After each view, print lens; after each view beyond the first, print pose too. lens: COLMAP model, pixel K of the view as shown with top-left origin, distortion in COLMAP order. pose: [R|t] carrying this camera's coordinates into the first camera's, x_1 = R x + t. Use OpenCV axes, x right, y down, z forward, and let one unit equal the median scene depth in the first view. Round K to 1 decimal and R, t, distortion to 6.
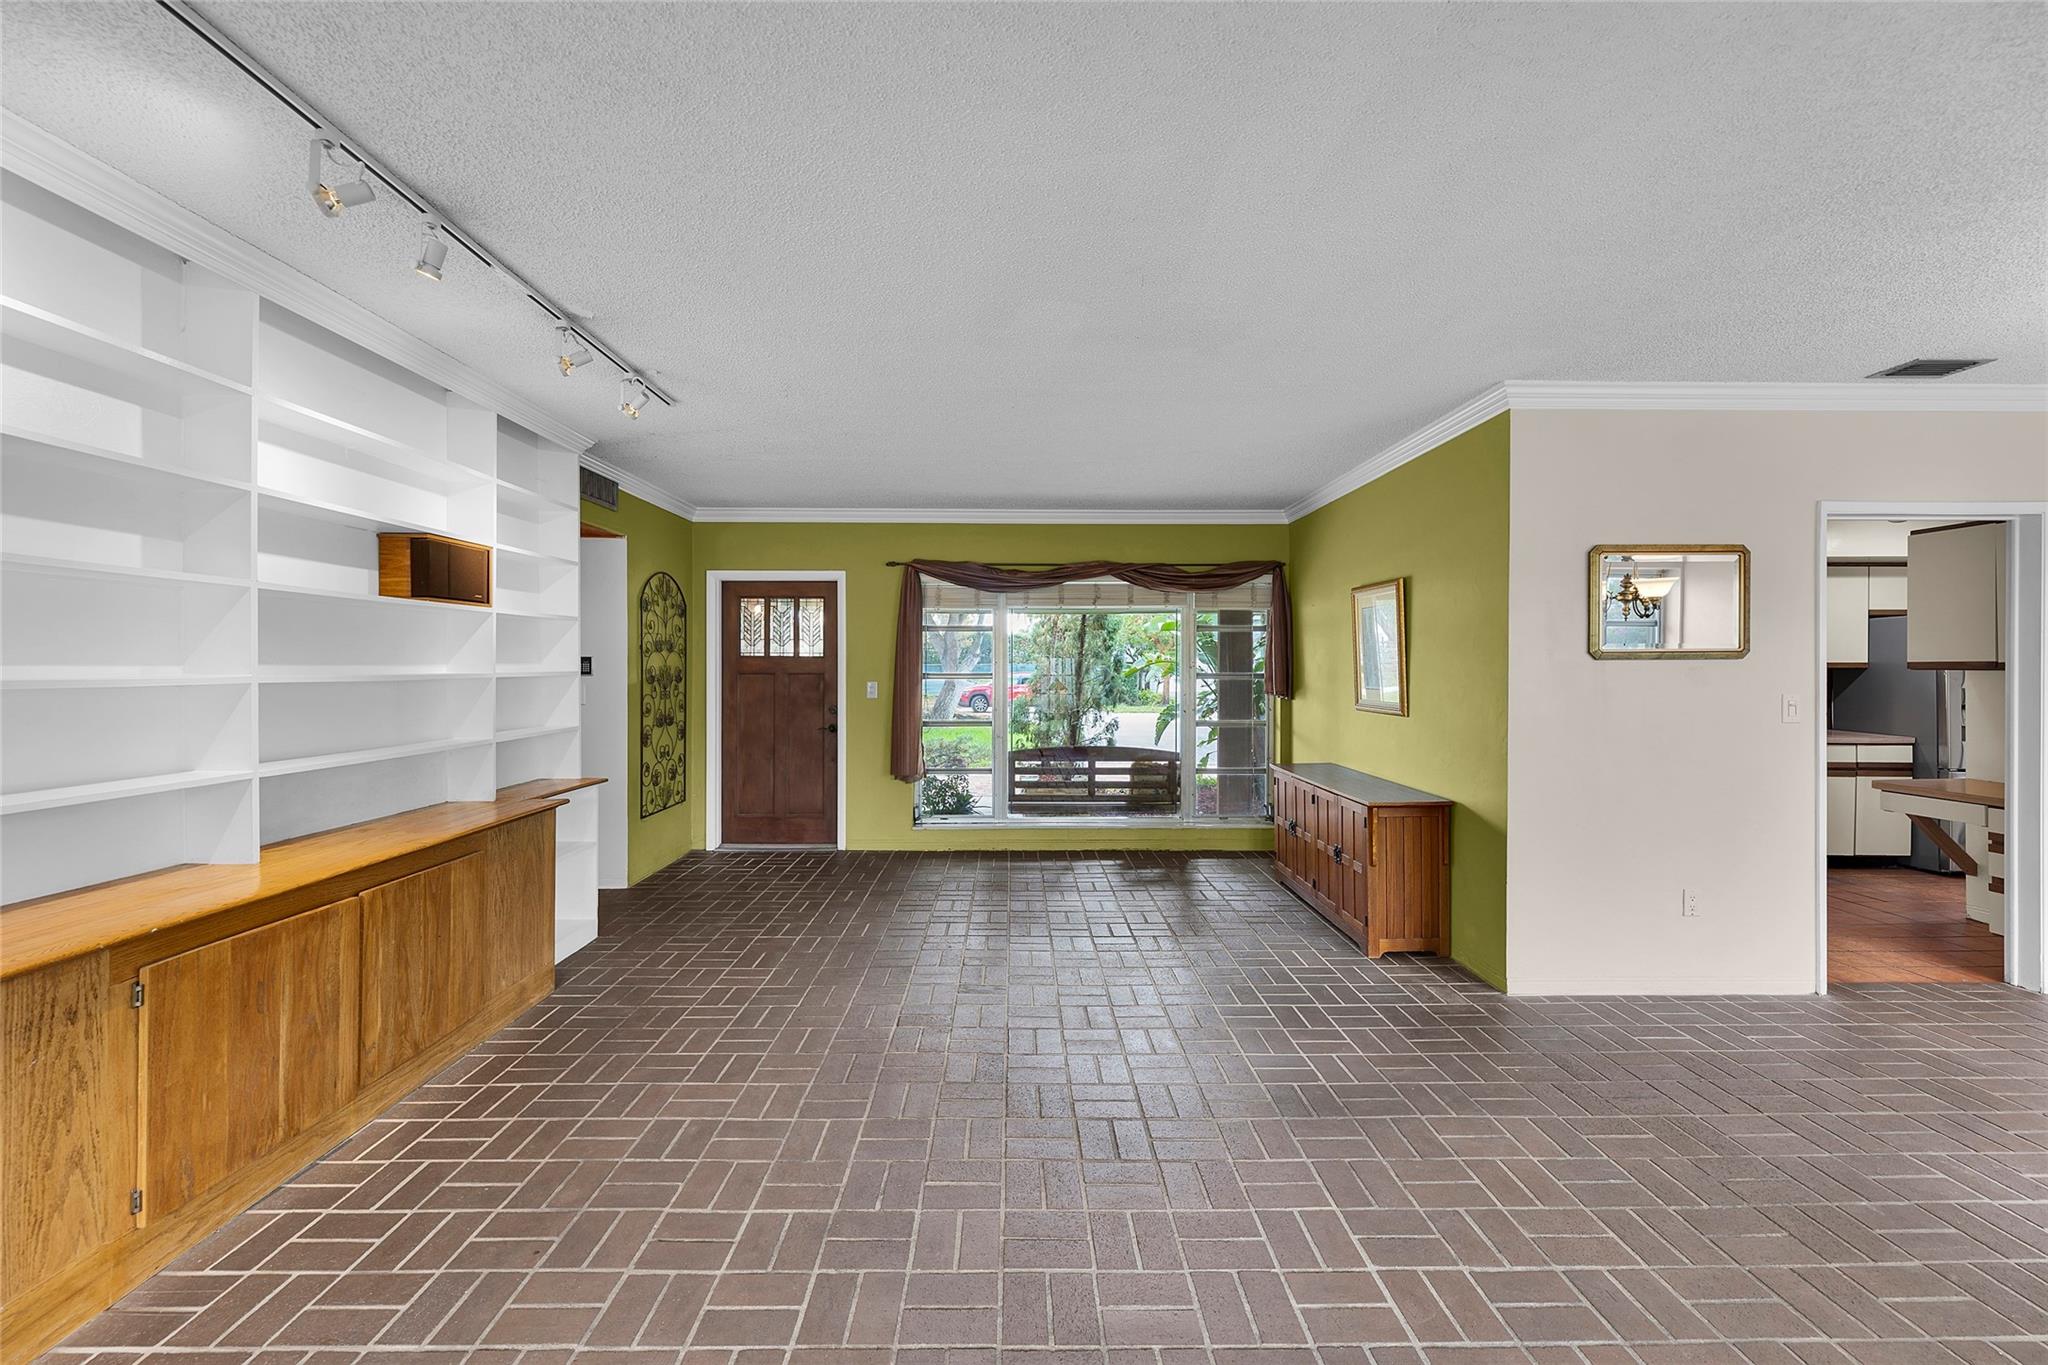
lens RADIAL K [[833.4, 0, 1021.2], [0, 833.4, 673.7], [0, 0, 1]] dist [0.000973, -0.000380]
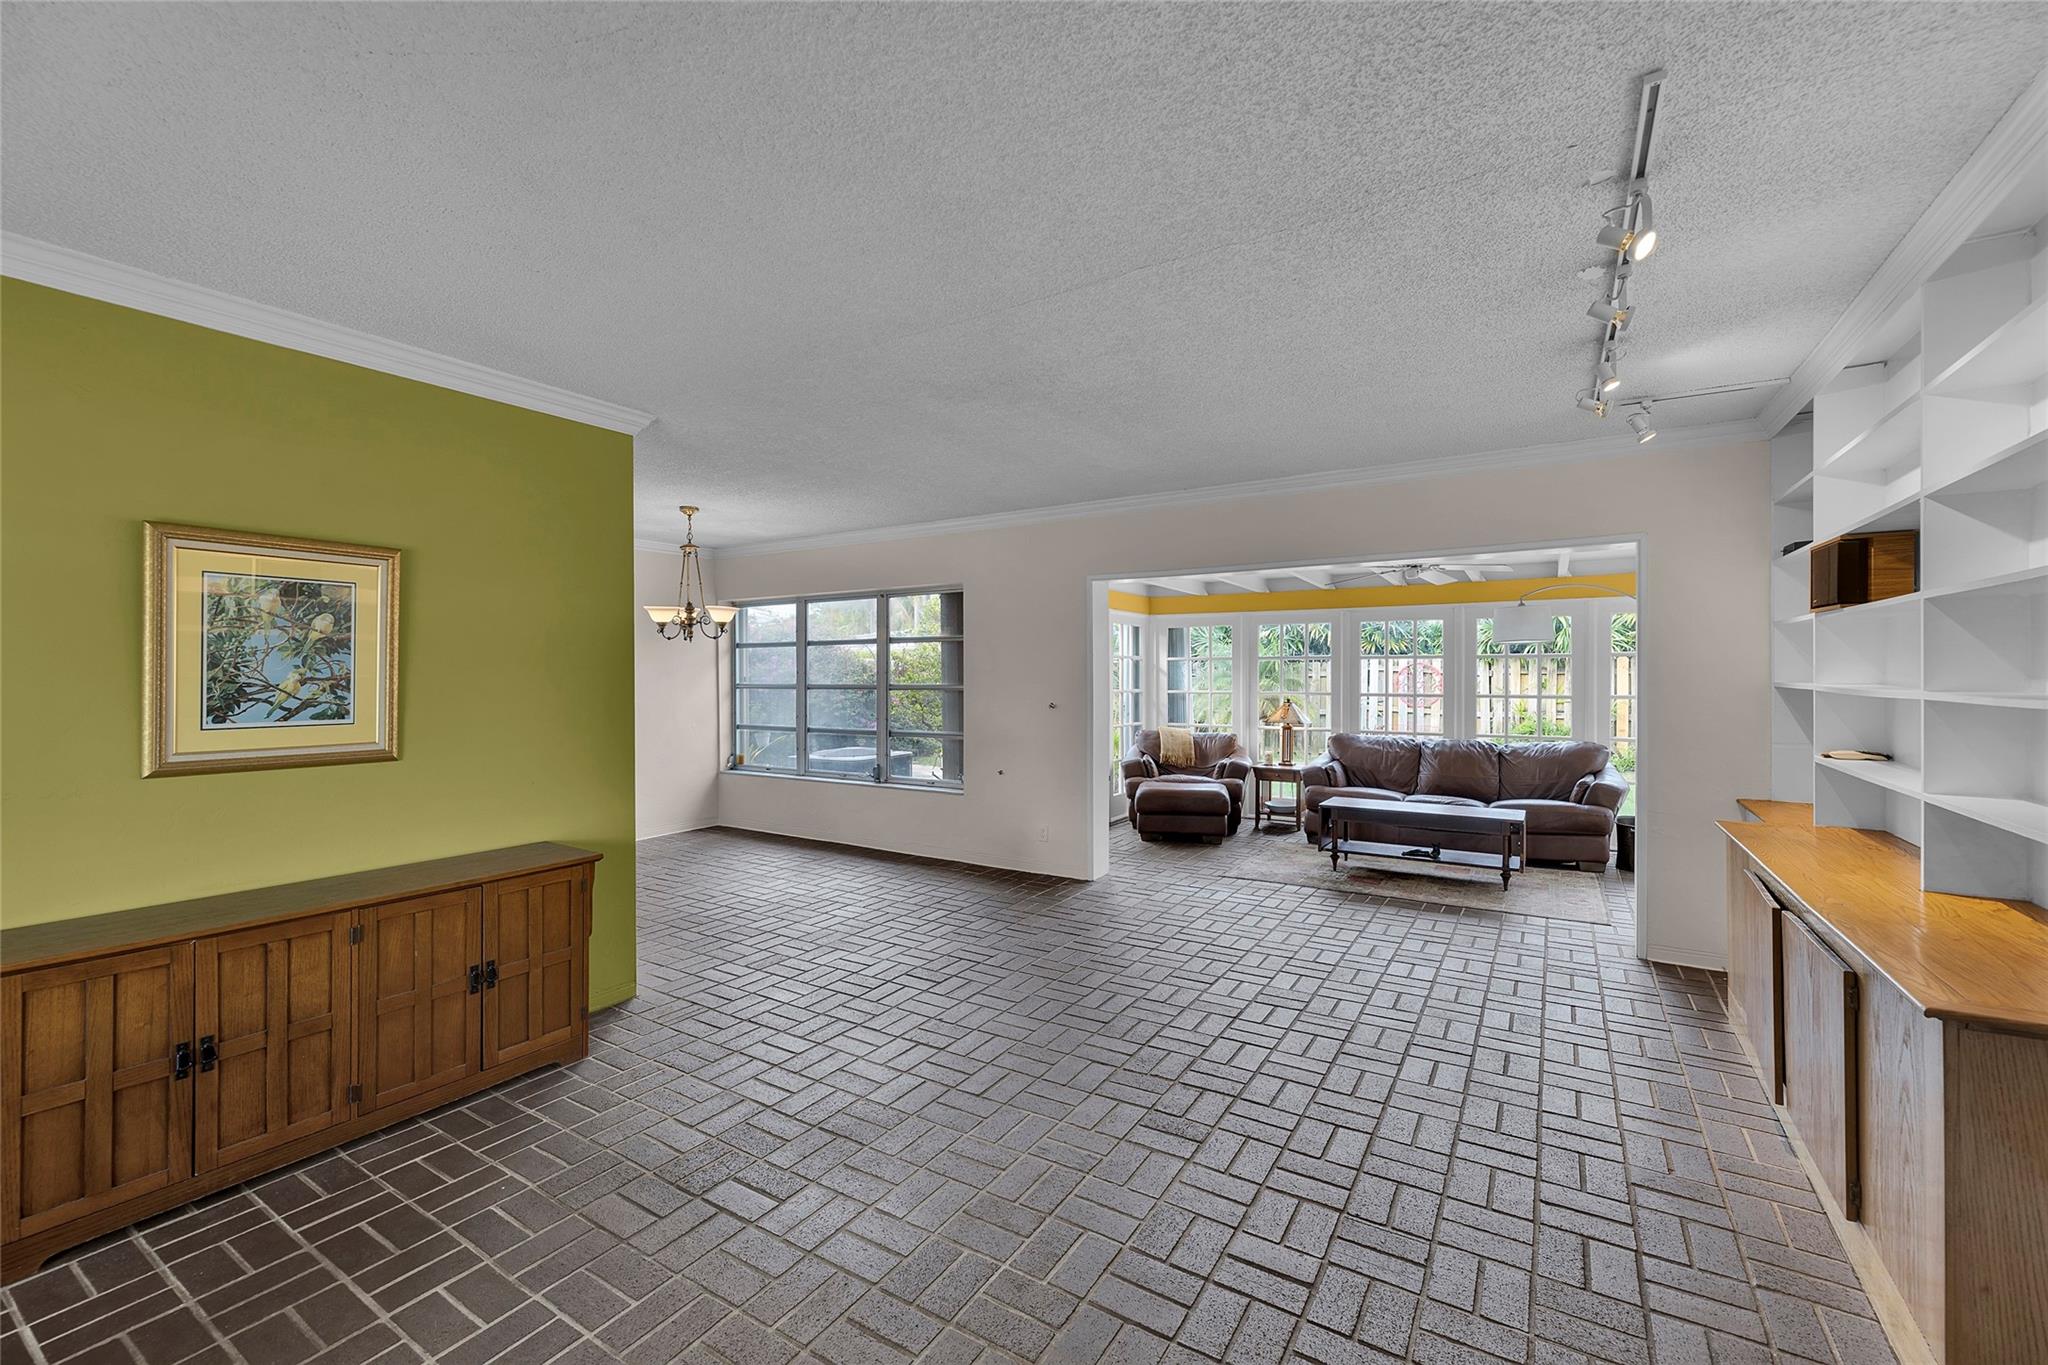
lens RADIAL K [[841.1, 0, 1026.0], [0, 841.1, 679.9], [0, 0, 1]] dist [-0.001069, -0.000498]
pose [[-0.841638, -0.001417, 0.540040, -0.309556], [0.007399, 0.999872, 0.014156, -0.017817], [-0.539991, 0.015910, -0.841520, 1.255205]]
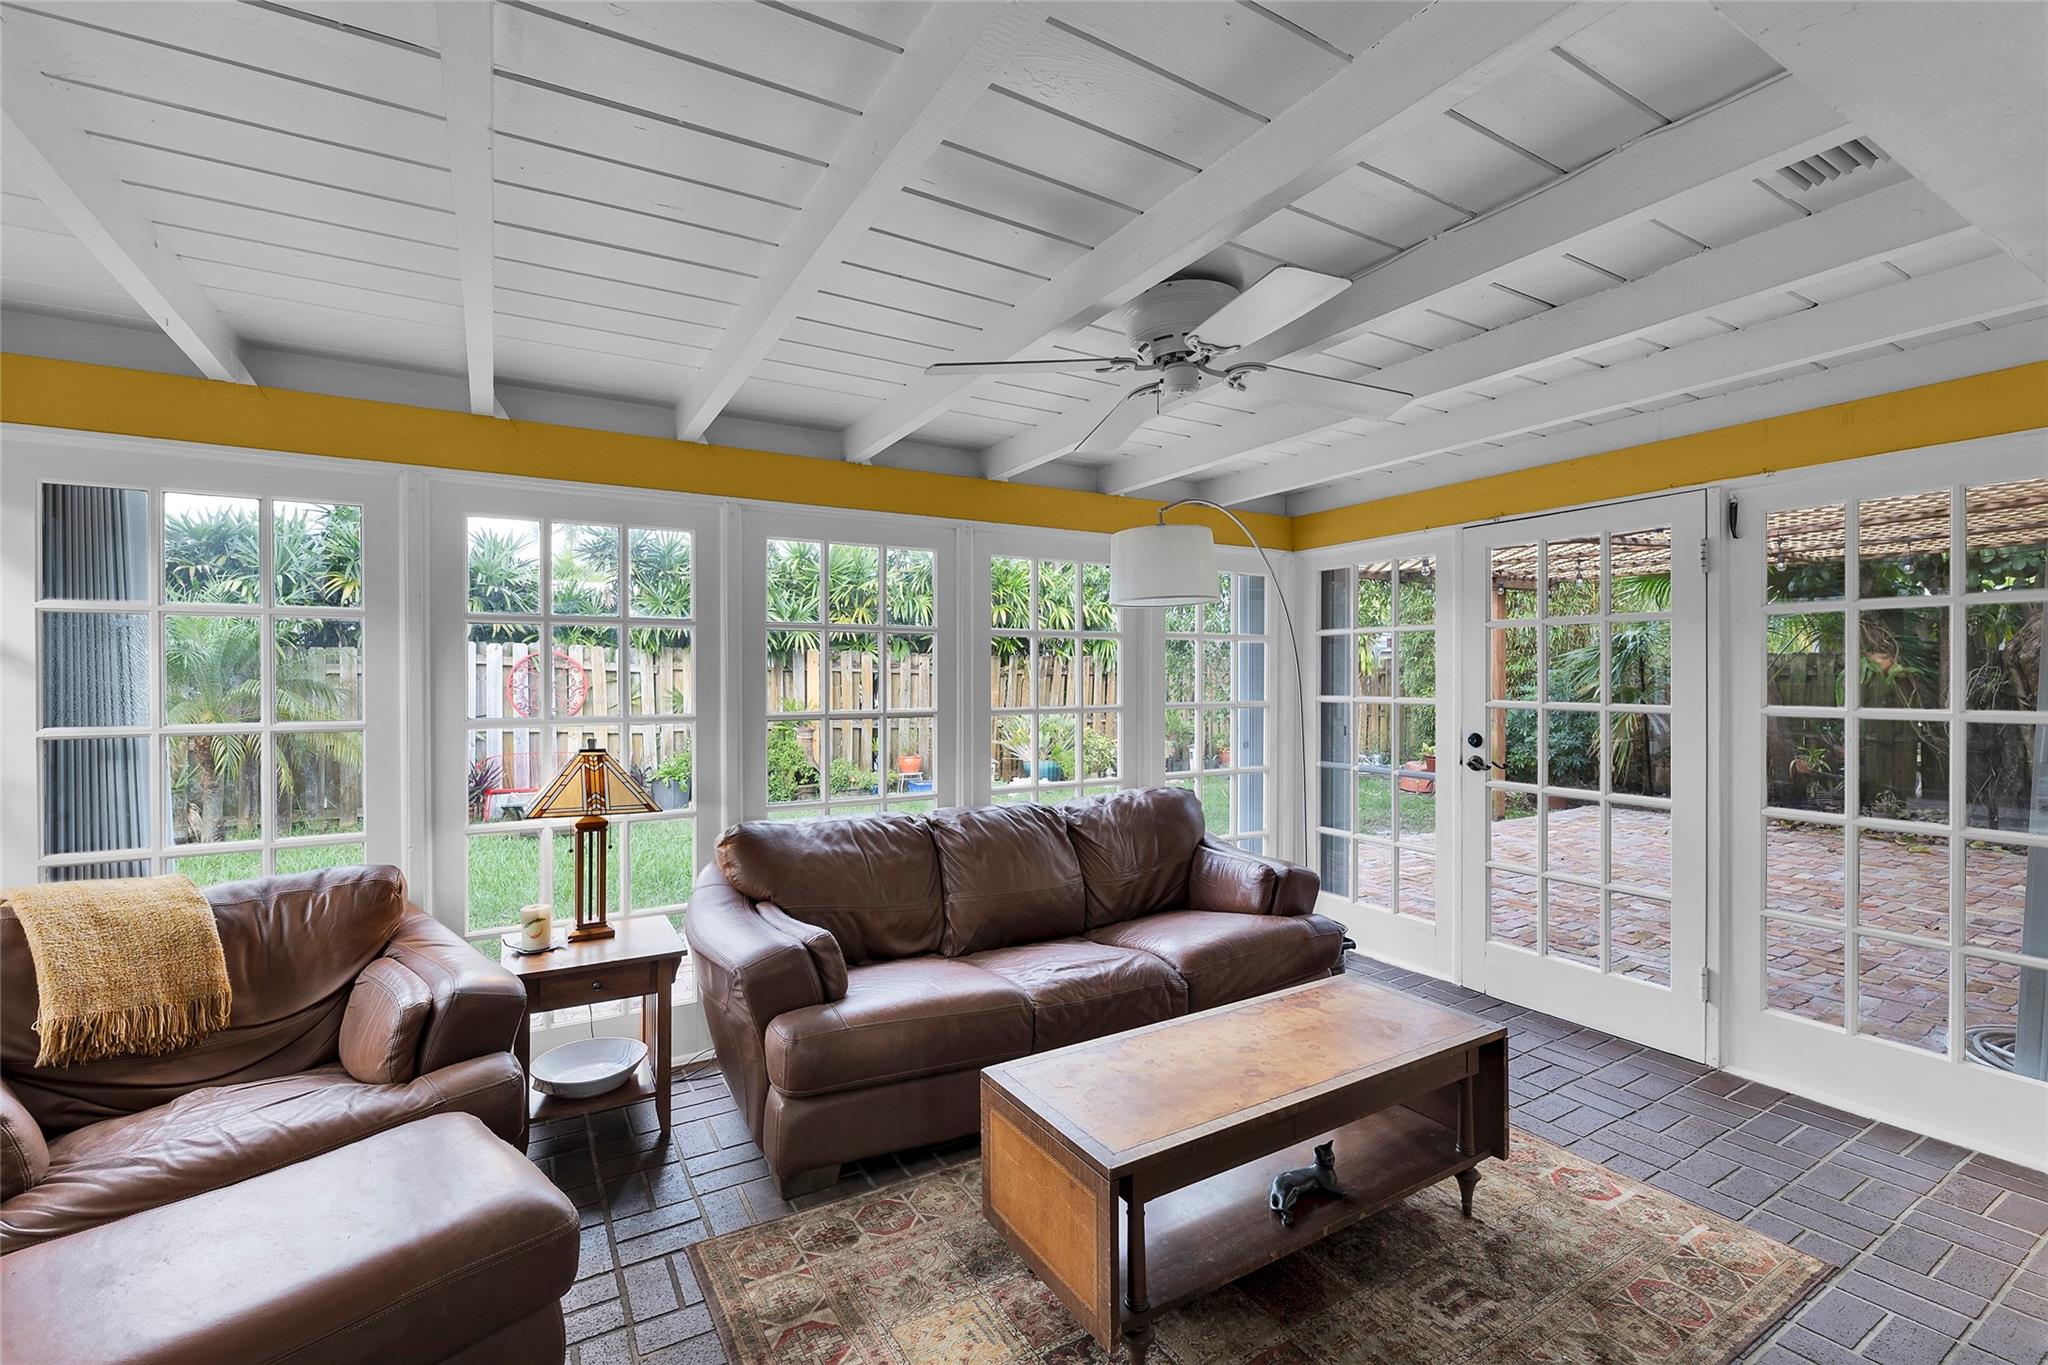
lens RADIAL K [[888.3, 0, 1029.6], [0, 888.3, 675.9], [0, 0, 1]] dist [-0.000923, -0.000447]
pose [[-0.862835, 0.003965, -0.505470, 0.233930], [-0.003403, 0.999901, 0.013652, -0.003488], [0.505474, 0.013500, -0.862736, 0.169767]]
